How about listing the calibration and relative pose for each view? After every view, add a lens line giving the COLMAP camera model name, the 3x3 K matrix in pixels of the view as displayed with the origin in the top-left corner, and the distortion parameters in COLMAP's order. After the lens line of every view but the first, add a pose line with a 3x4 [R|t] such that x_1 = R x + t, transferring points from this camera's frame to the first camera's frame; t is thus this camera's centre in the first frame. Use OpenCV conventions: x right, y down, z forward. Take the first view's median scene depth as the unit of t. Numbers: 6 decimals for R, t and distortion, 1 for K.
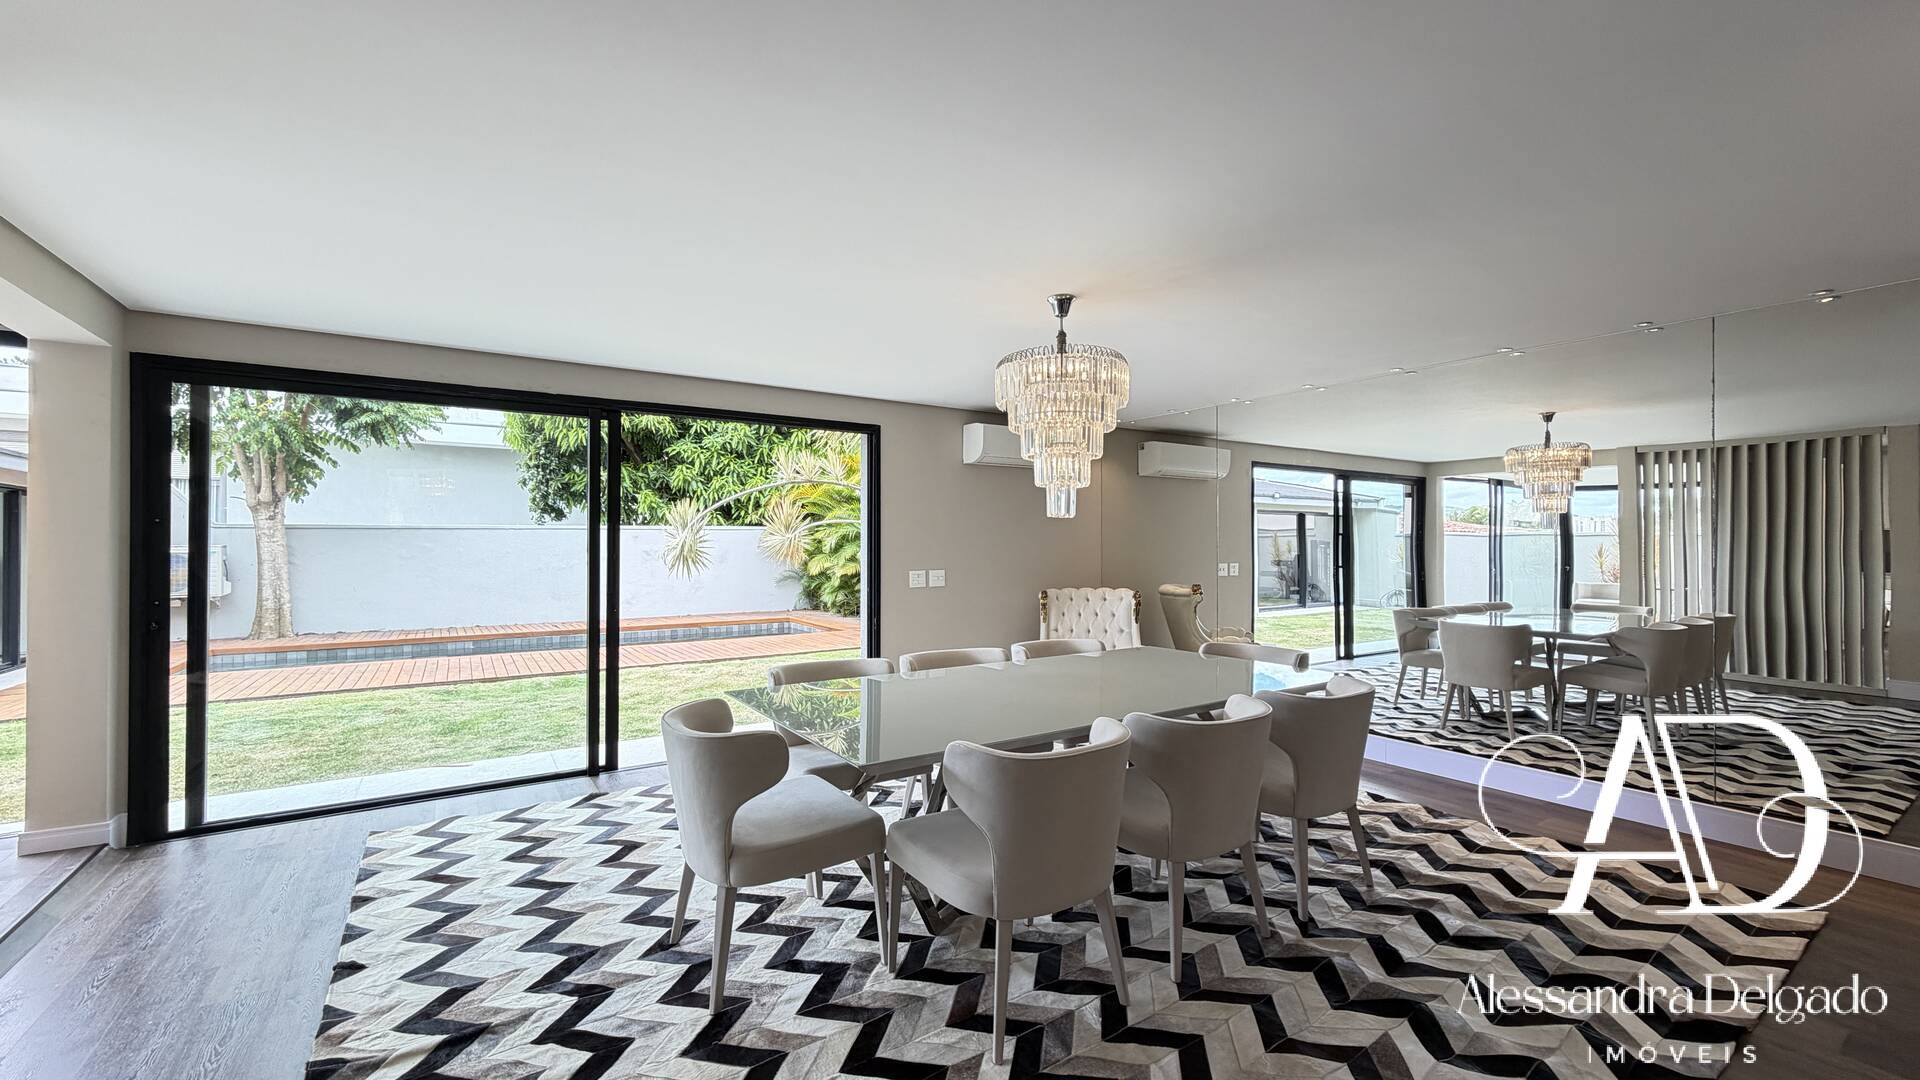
lens RADIAL K [[768.9, 0, 961.7], [0, 768.9, 533.7], [0, 0, 1]] dist [0.001965, -0.000198]
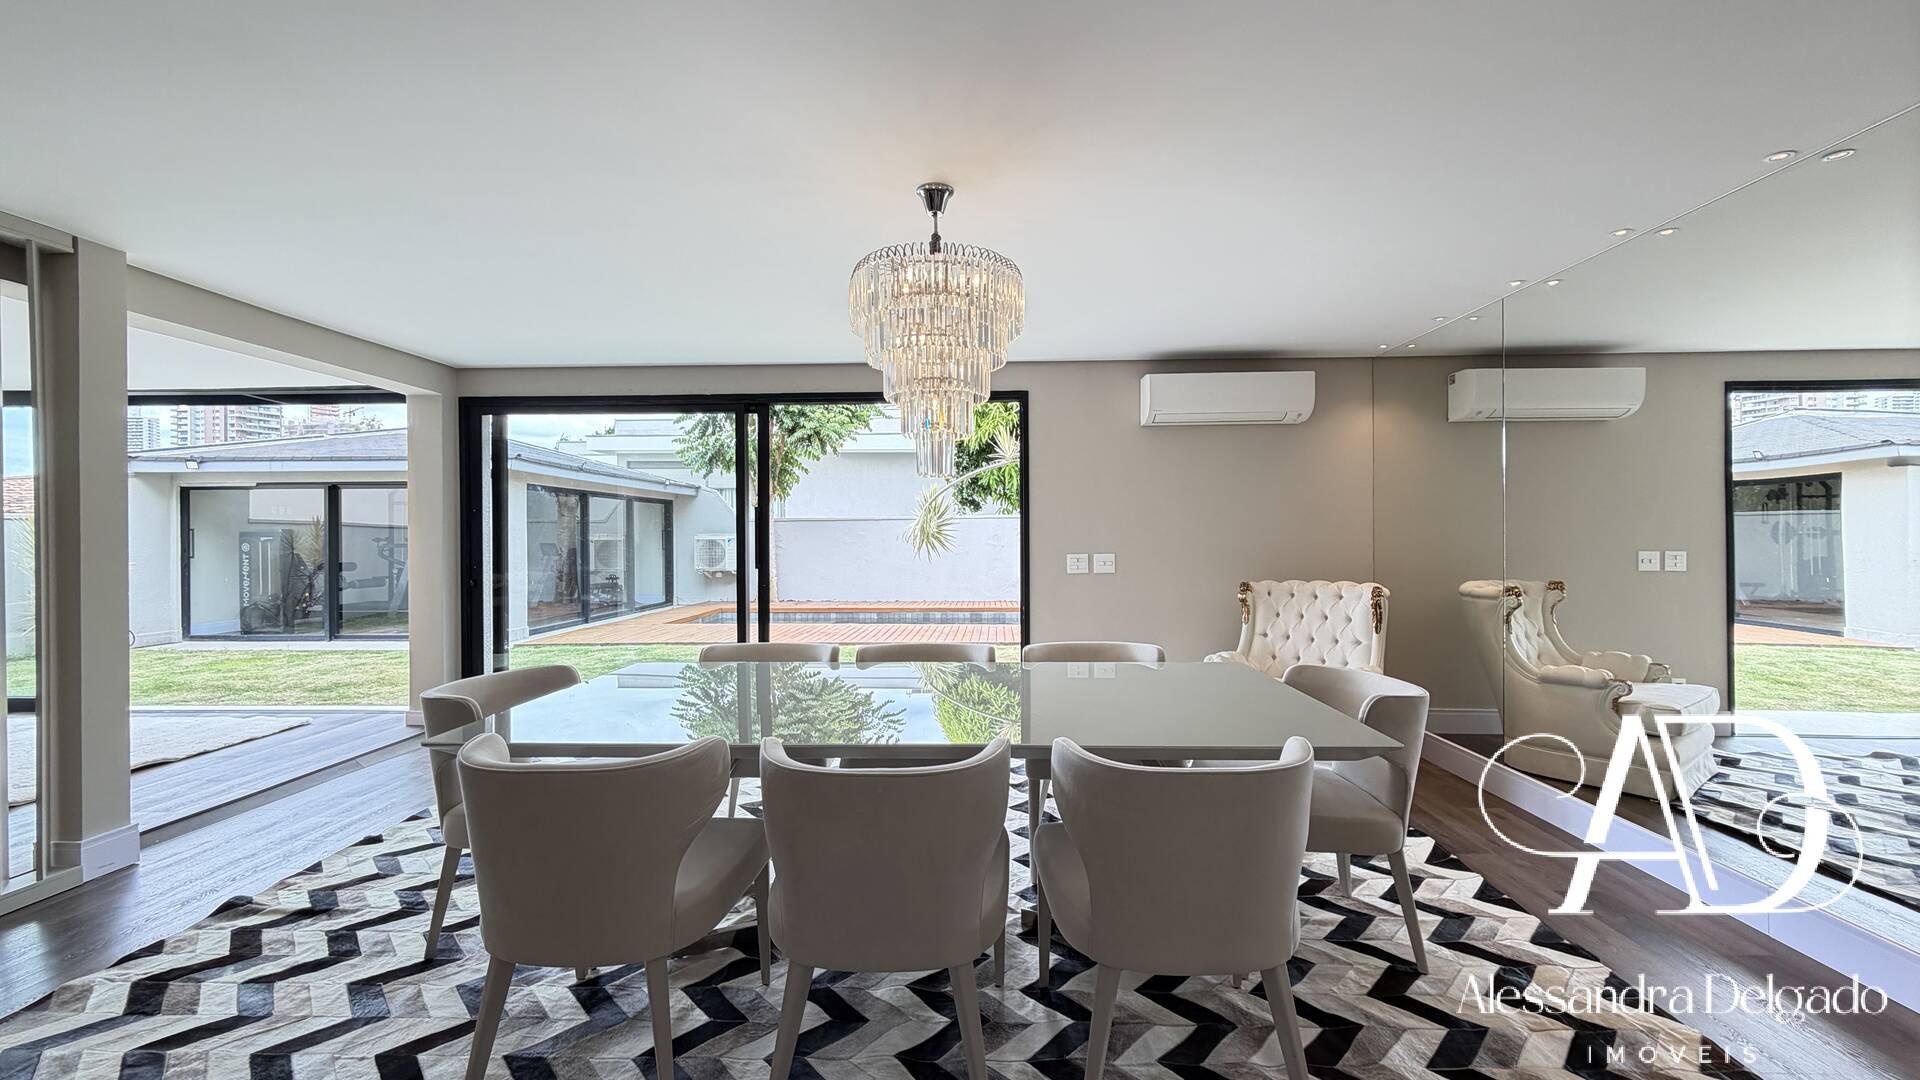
lens RADIAL K [[763.9, 0, 971.5], [0, 763.9, 540.6], [0, 0, 1]] dist [0.000680, 0.000070]
pose [[0.811426, -0.000476, -0.584455, 0.199262], [0.012977, 0.999768, 0.017202, 0.009370], [0.584311, -0.021542, 0.811244, 0.132437]]
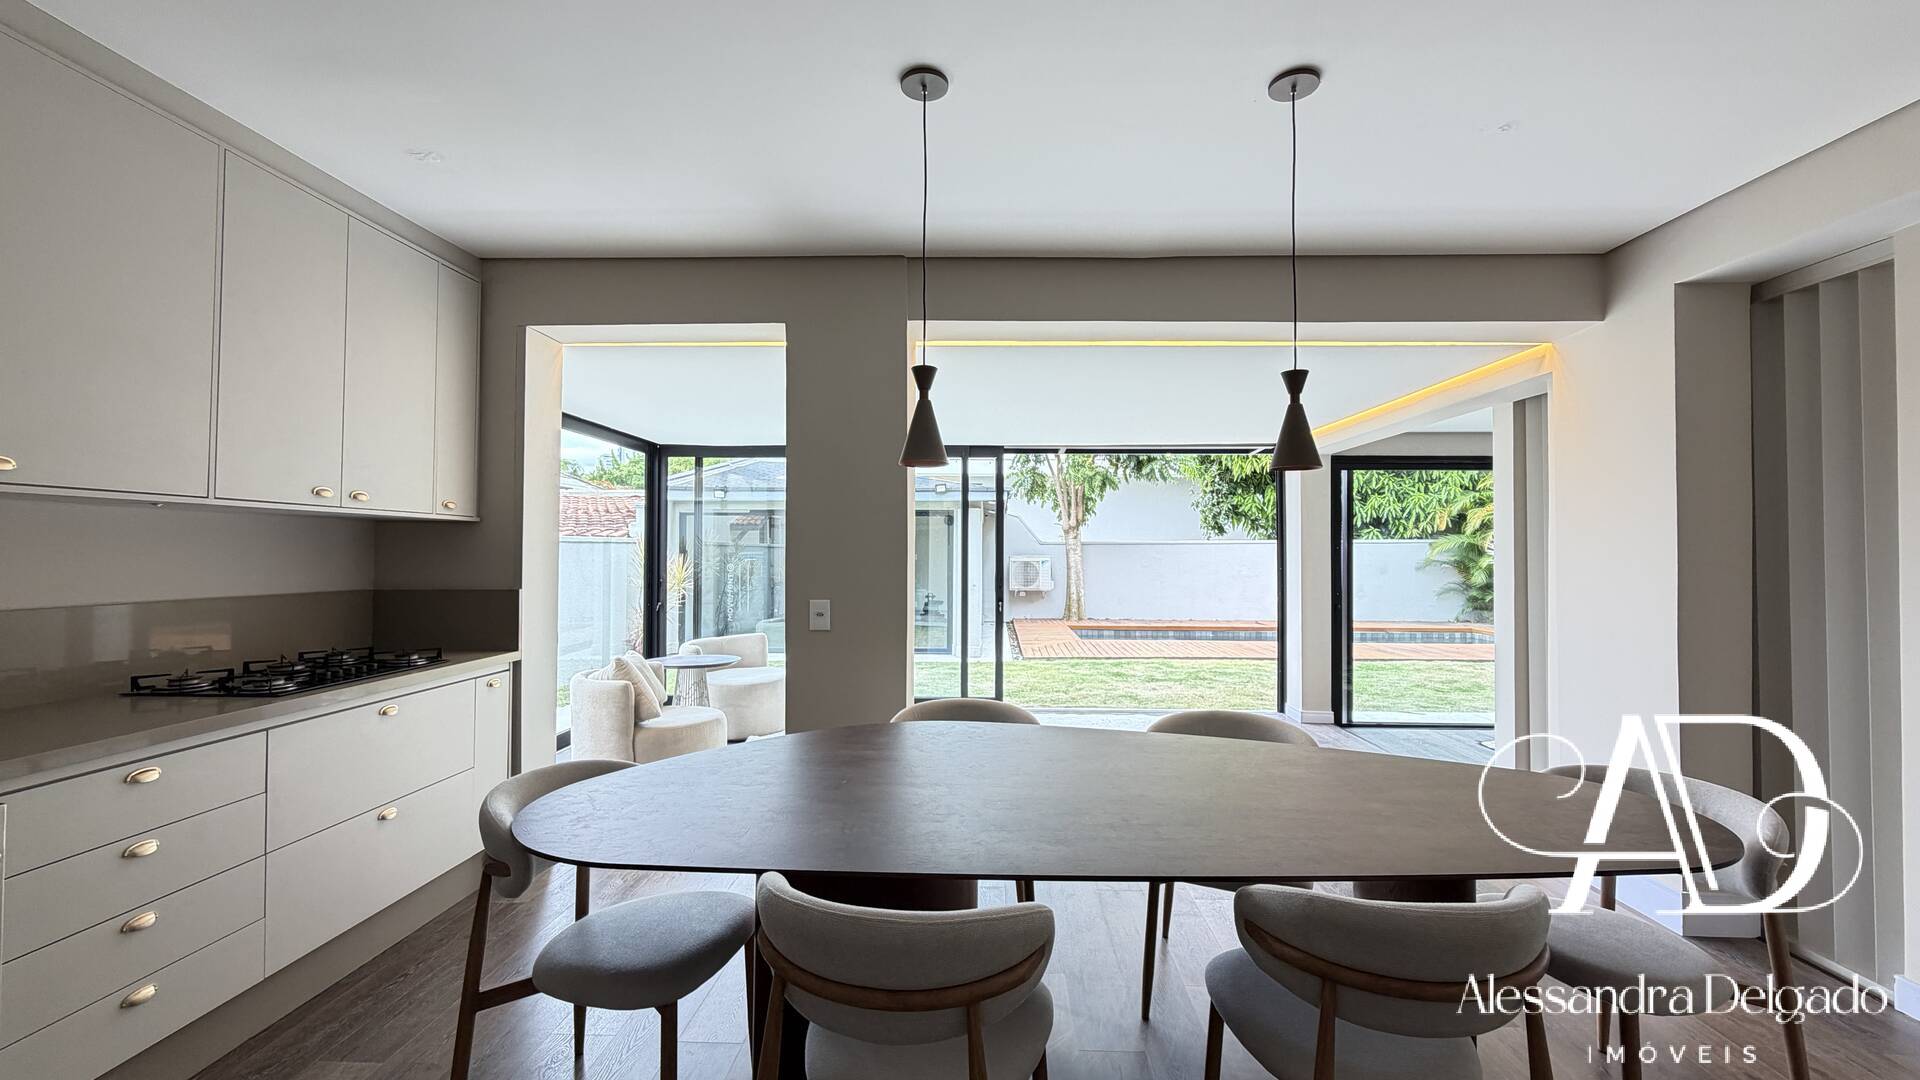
lens RADIAL K [[768.9, 0, 961.7], [0, 768.9, 533.7], [0, 0, 1]] dist [0.001965, -0.000198]
pose [[0.813781, -0.010196, -0.581082, -0.242696], [0.004407, 0.999926, -0.011372, -0.012970], [0.581154, 0.006694, 0.813766, -0.336908]]
